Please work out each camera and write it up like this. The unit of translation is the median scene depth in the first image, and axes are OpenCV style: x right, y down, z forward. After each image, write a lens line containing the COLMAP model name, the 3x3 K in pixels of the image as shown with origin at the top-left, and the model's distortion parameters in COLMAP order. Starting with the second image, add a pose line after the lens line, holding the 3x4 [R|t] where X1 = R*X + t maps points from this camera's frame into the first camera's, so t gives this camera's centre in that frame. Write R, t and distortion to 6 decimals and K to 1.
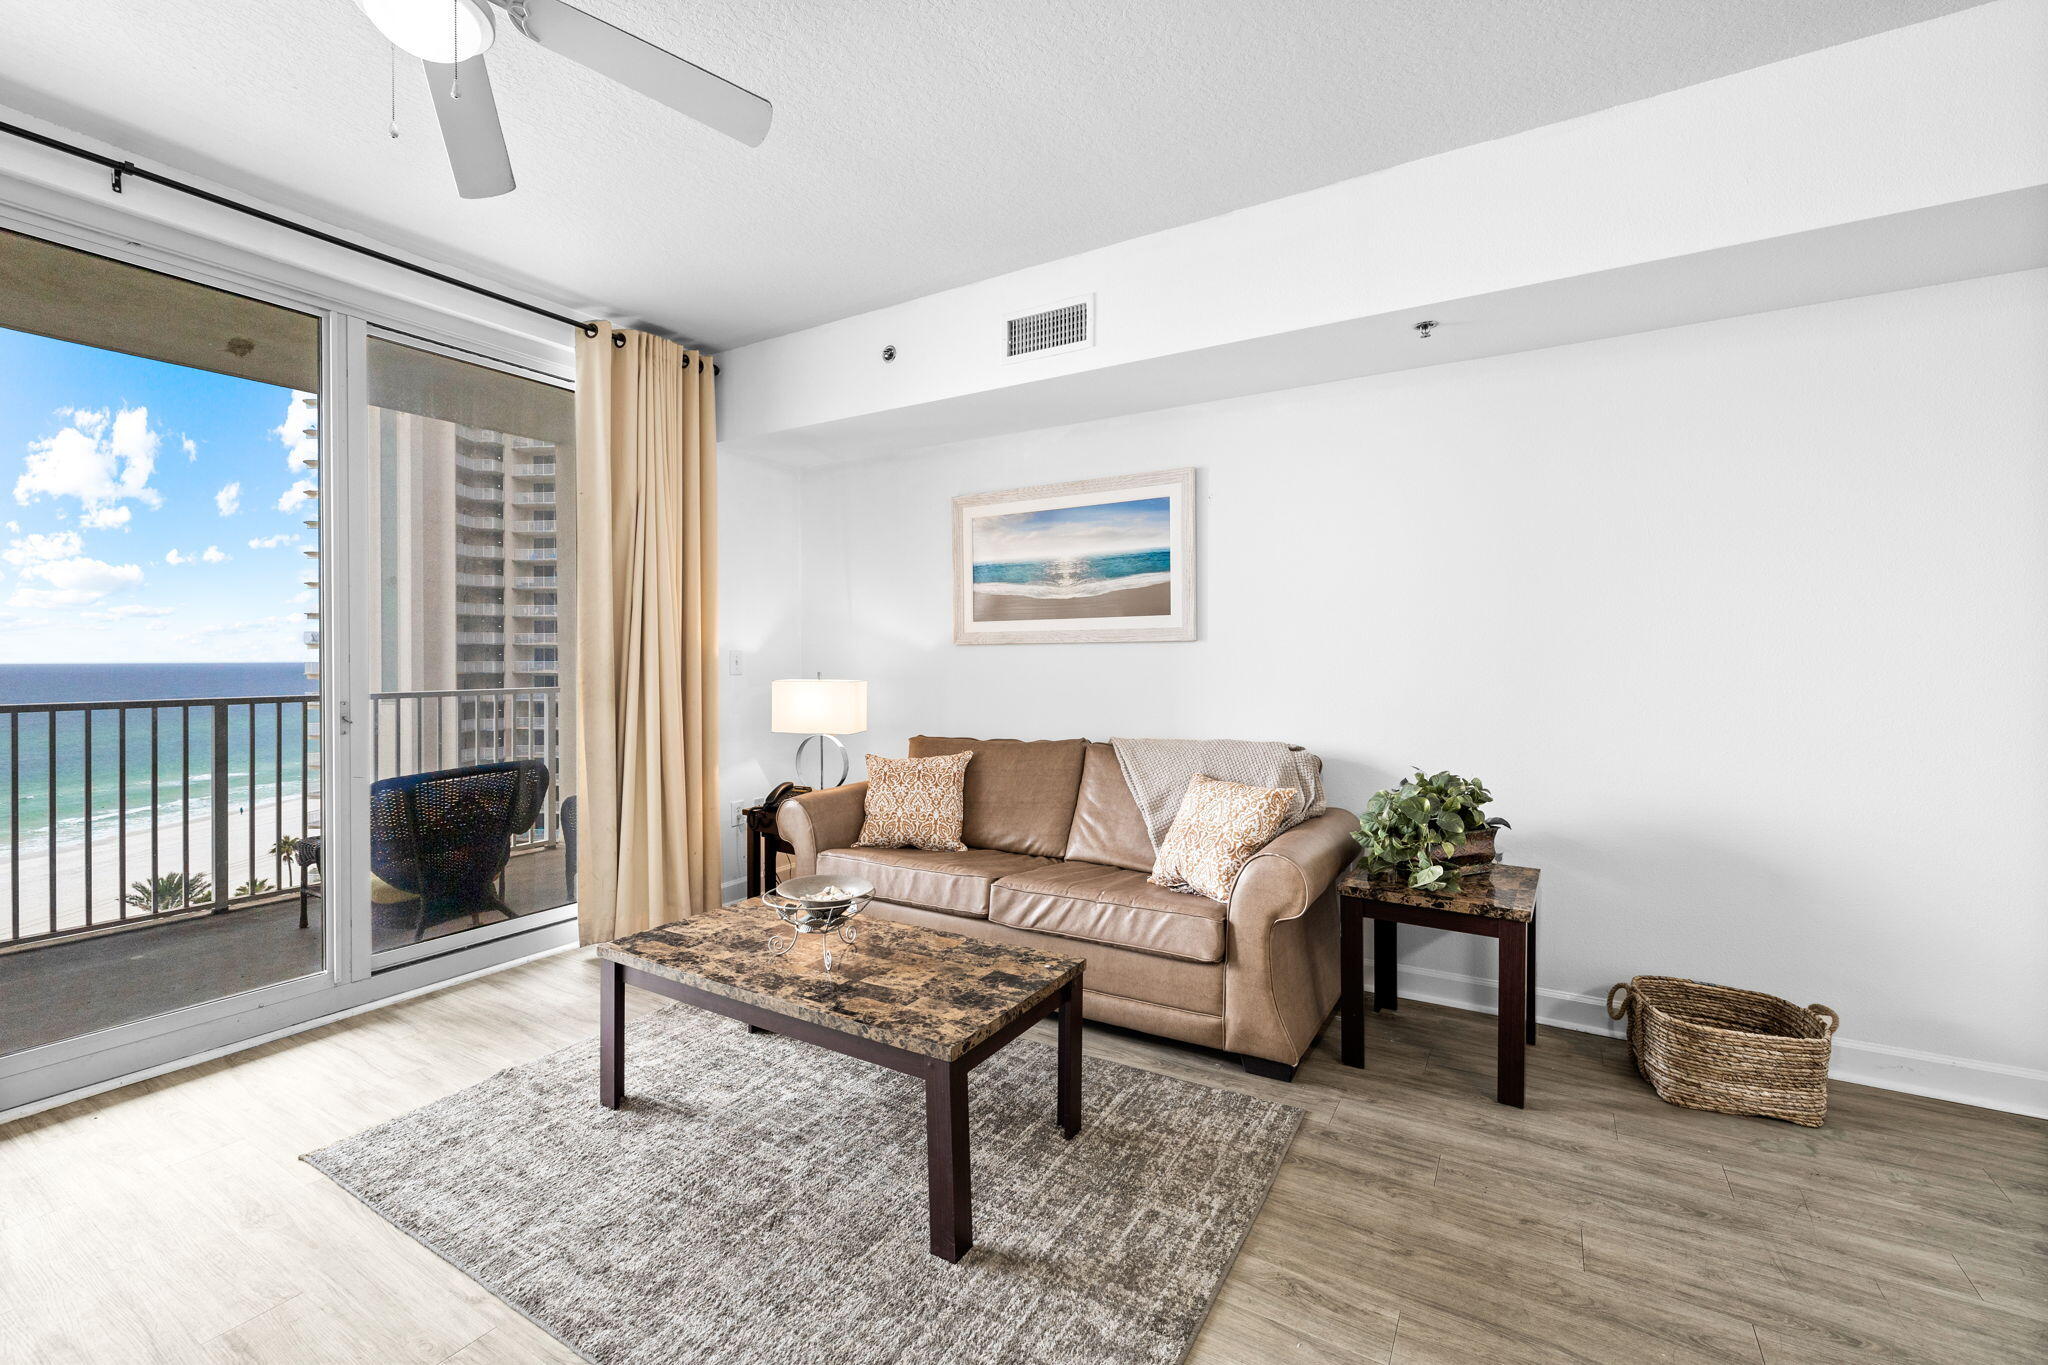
lens RADIAL K [[866.5, 0, 991.4], [0, 866.5, 672.6], [0, 0, 1]] dist [-0.000320, 0.000011]
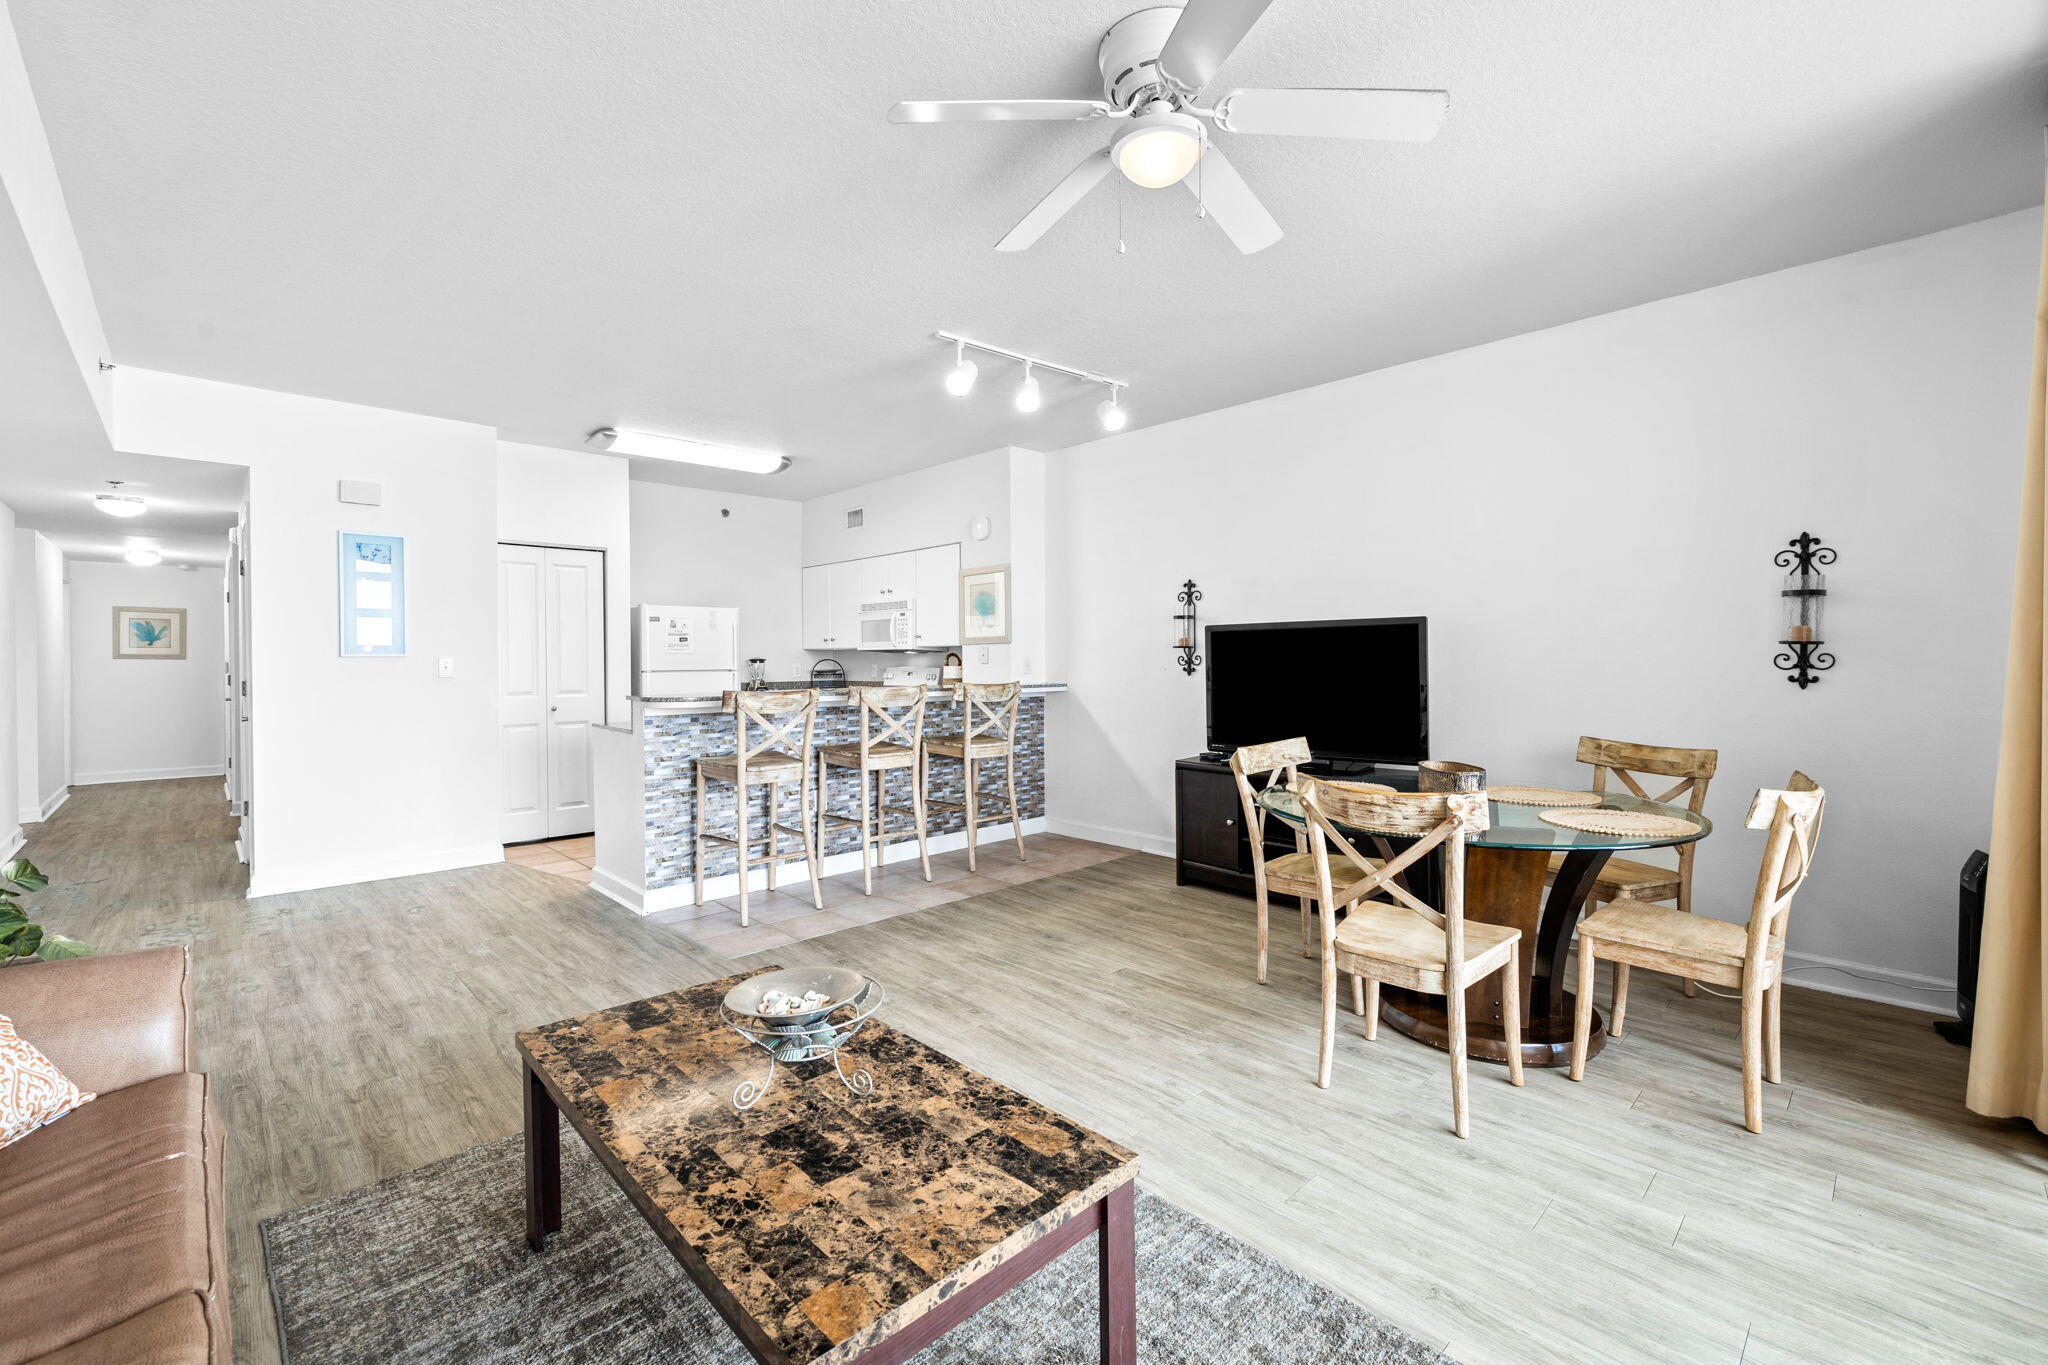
lens RADIAL K [[852.3, 0, 1027.0], [0, 852.3, 682.7], [0, 0, 1]] dist [0.000992, -0.000195]
pose [[-0.974648, -0.000178, 0.223743, -0.521255], [0.010414, 0.998880, 0.046161, -0.032084], [-0.223501, 0.047321, -0.973554, 1.596282]]
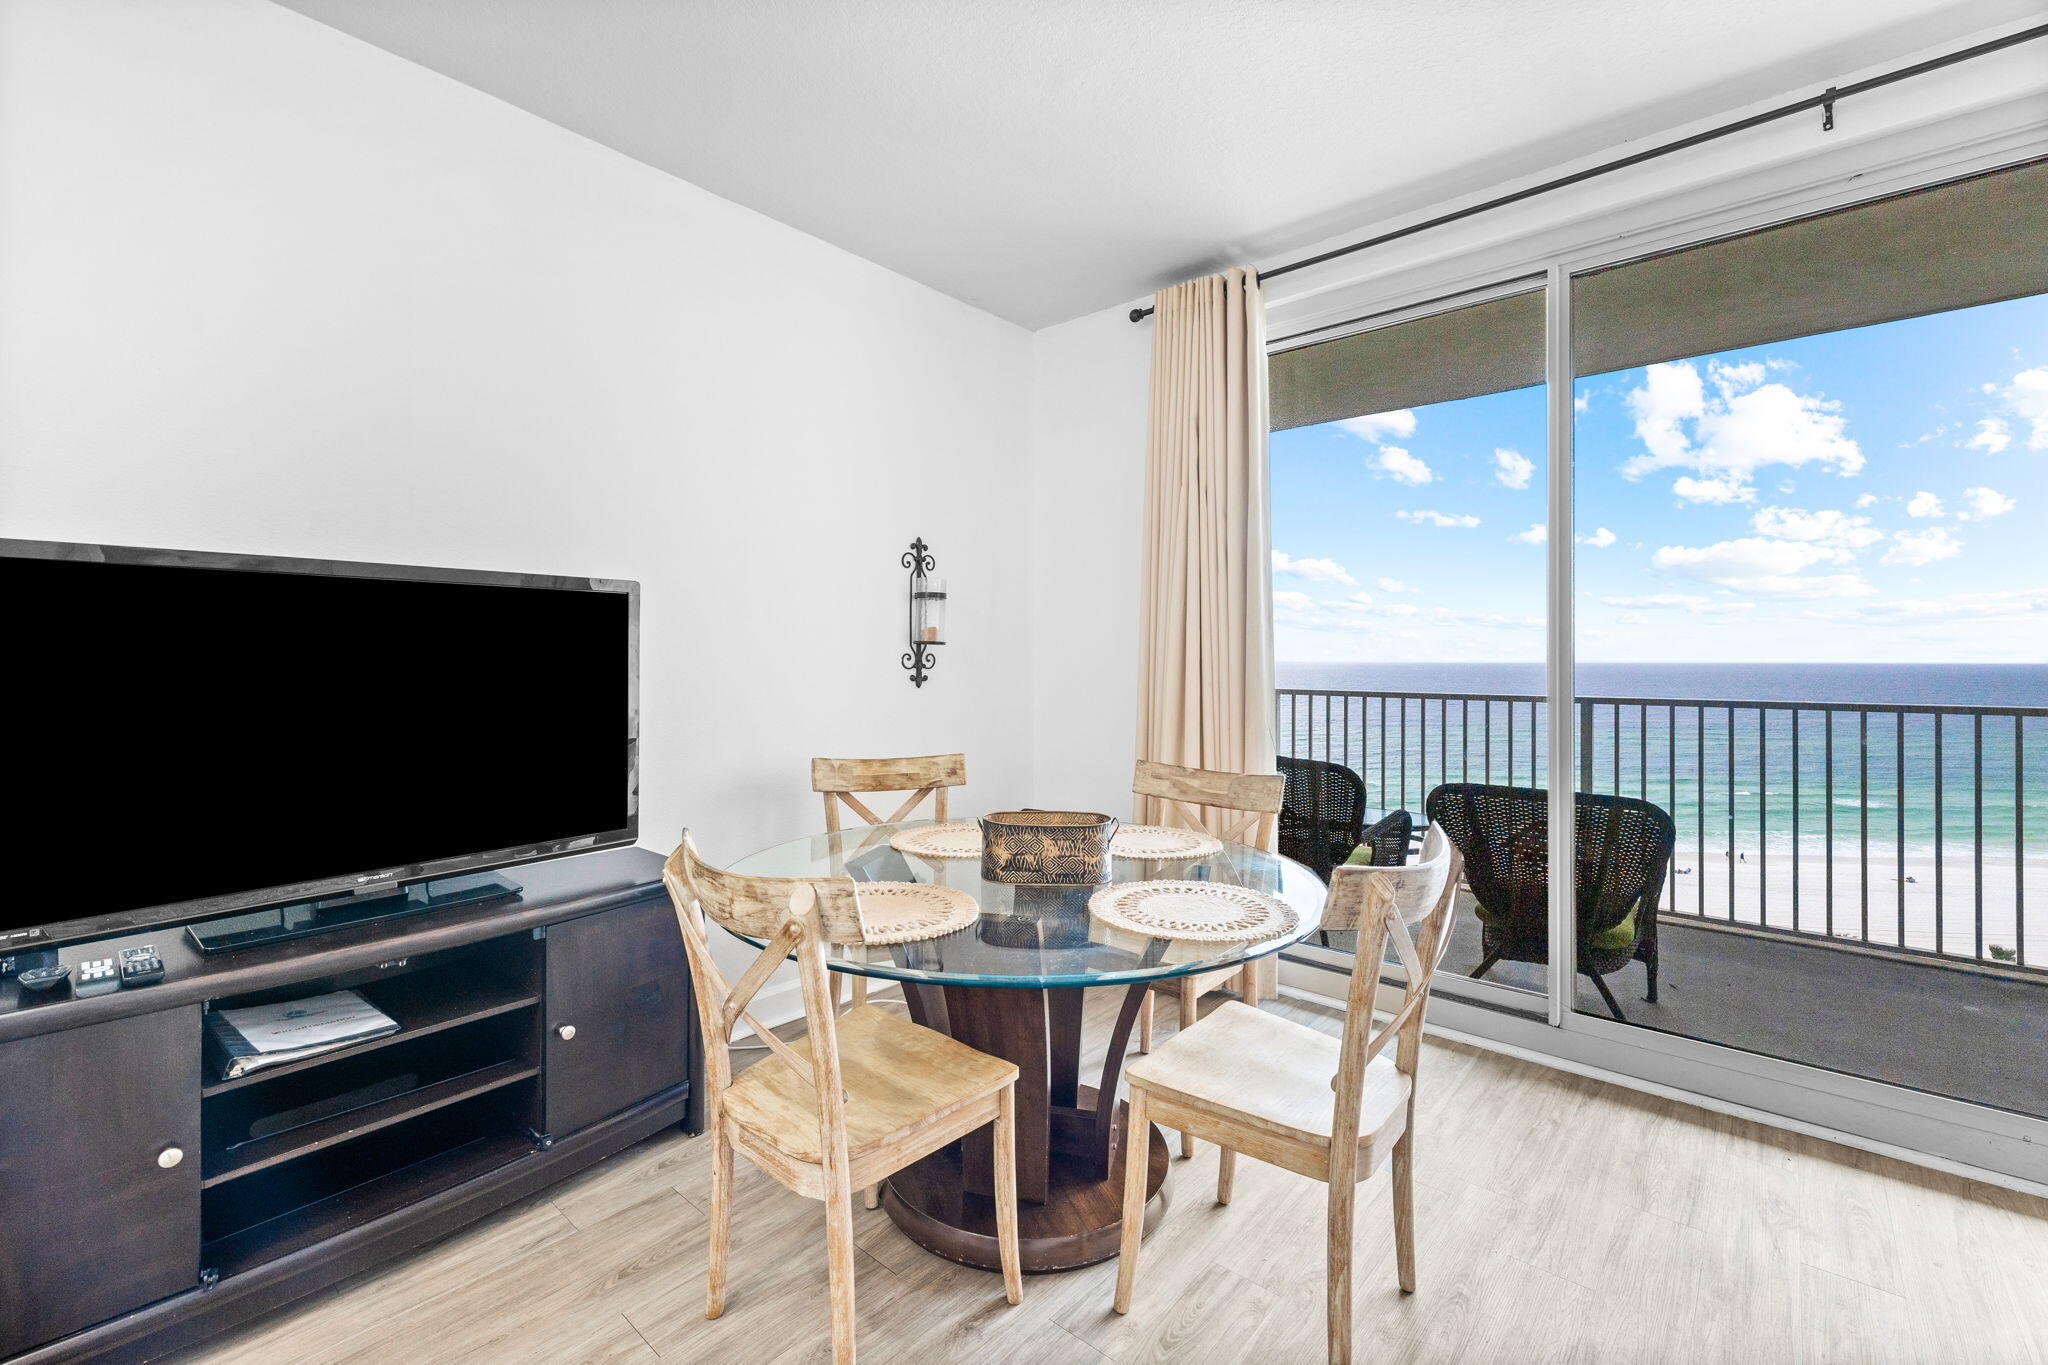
lens RADIAL K [[871.3, 0, 1031.8], [0, 871.3, 653.9], [0, 0, 1]] dist [0.000216, -0.000245]
pose [[-0.151454, -0.007181, -0.988438, -0.005204], [-0.017963, 0.999828, -0.004511, 0.001876], [0.988301, 0.017072, -0.151557, 0.359616]]
